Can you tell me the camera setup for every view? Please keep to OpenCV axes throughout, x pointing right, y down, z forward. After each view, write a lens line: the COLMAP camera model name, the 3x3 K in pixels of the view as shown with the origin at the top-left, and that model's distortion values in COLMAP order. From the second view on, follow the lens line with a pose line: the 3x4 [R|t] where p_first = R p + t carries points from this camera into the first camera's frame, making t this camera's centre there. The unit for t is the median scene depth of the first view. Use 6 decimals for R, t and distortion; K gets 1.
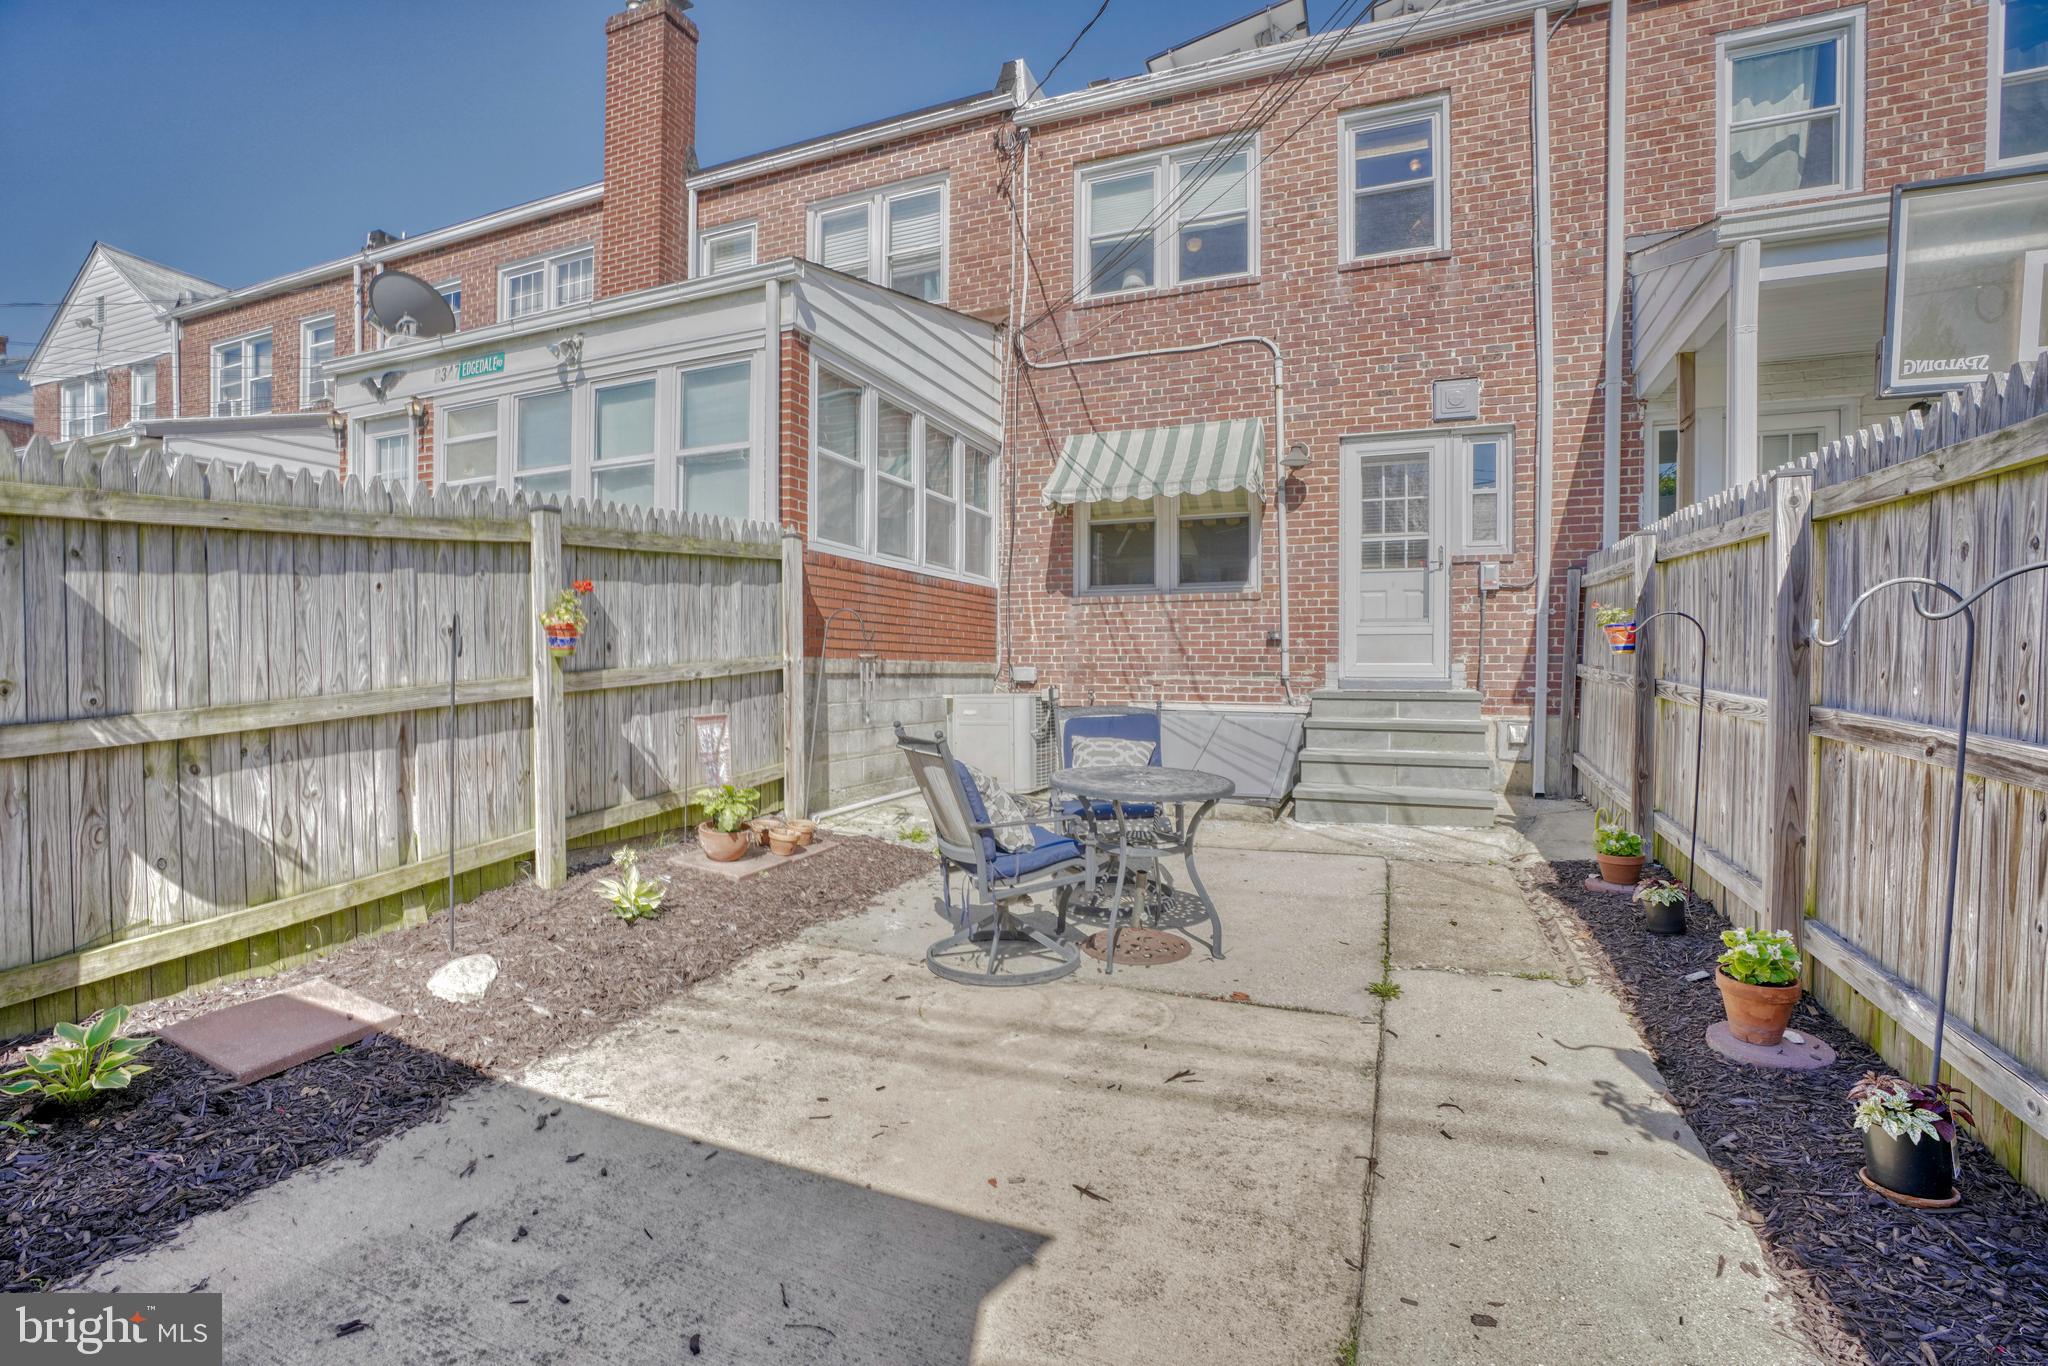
lens RADIAL K [[944.6, 0, 1011.4], [0, 944.6, 689.7], [0, 0, 1]] dist [-0.070438, 0.029158]
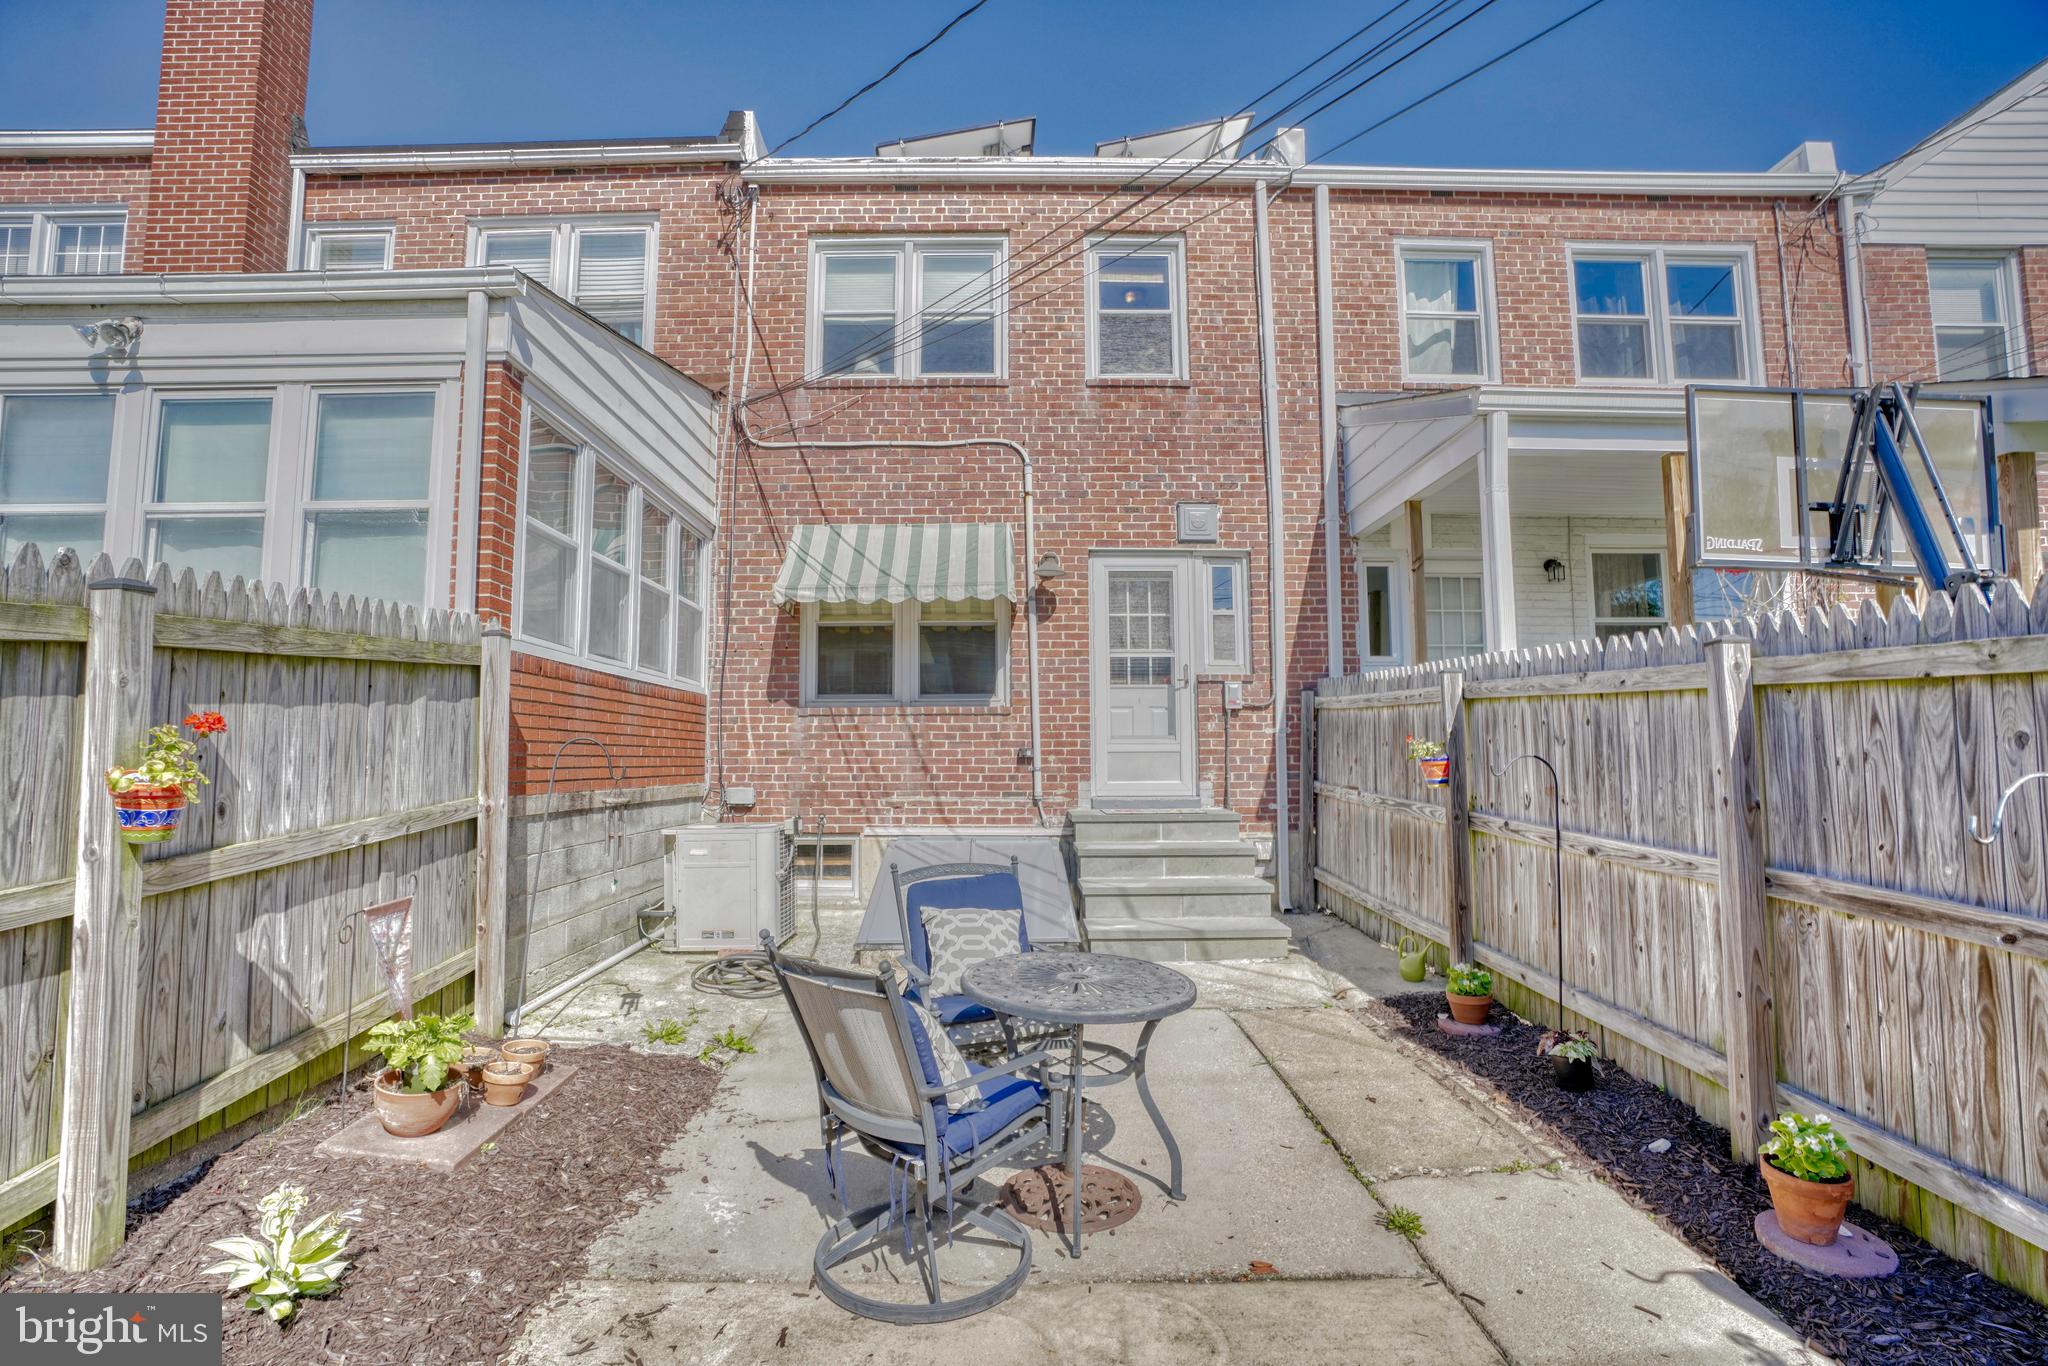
lens RADIAL K [[944.6, 0, 1011.4], [0, 944.6, 689.7], [0, 0, 1]] dist [-0.070438, 0.029158]
pose [[0.920260, 0.022308, 0.390672, -0.121260], [0.014402, 0.995766, -0.090785, -0.040577], [-0.391043, 0.089173, 0.916042, 0.154495]]
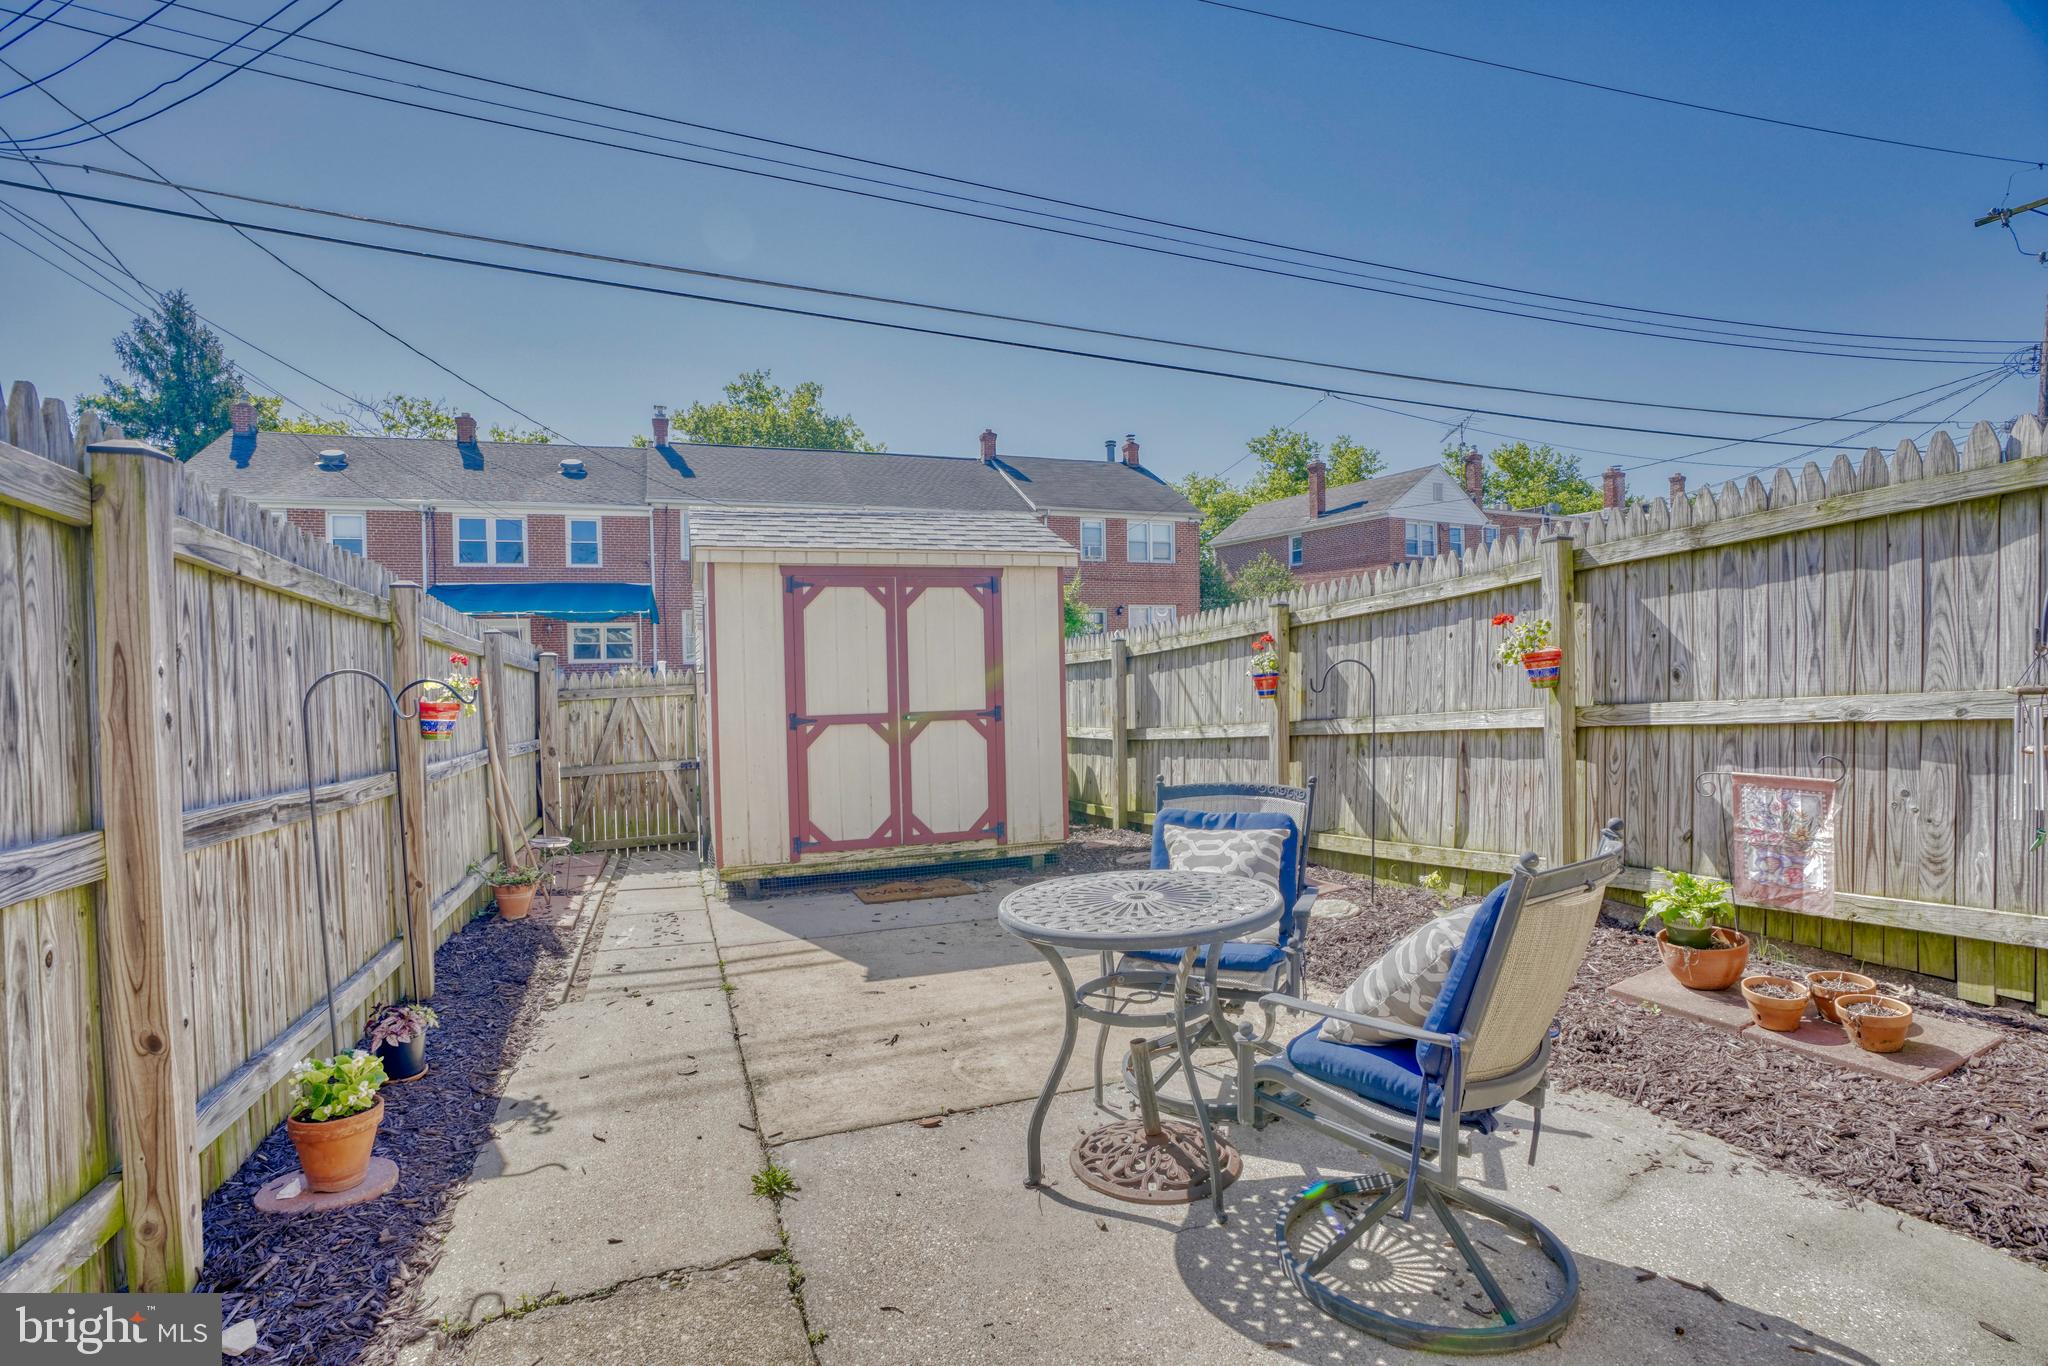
lens RADIAL K [[965.2, 0, 1005.8], [0, 965.2, 691.3], [0, 0, 1]] dist [-0.065524, 0.023251]
pose [[-0.735076, 0.025560, -0.677502, 0.354863], [0.003489, 0.999418, 0.033919, -0.039309], [0.677975, 0.022569, -0.734738, 0.775611]]
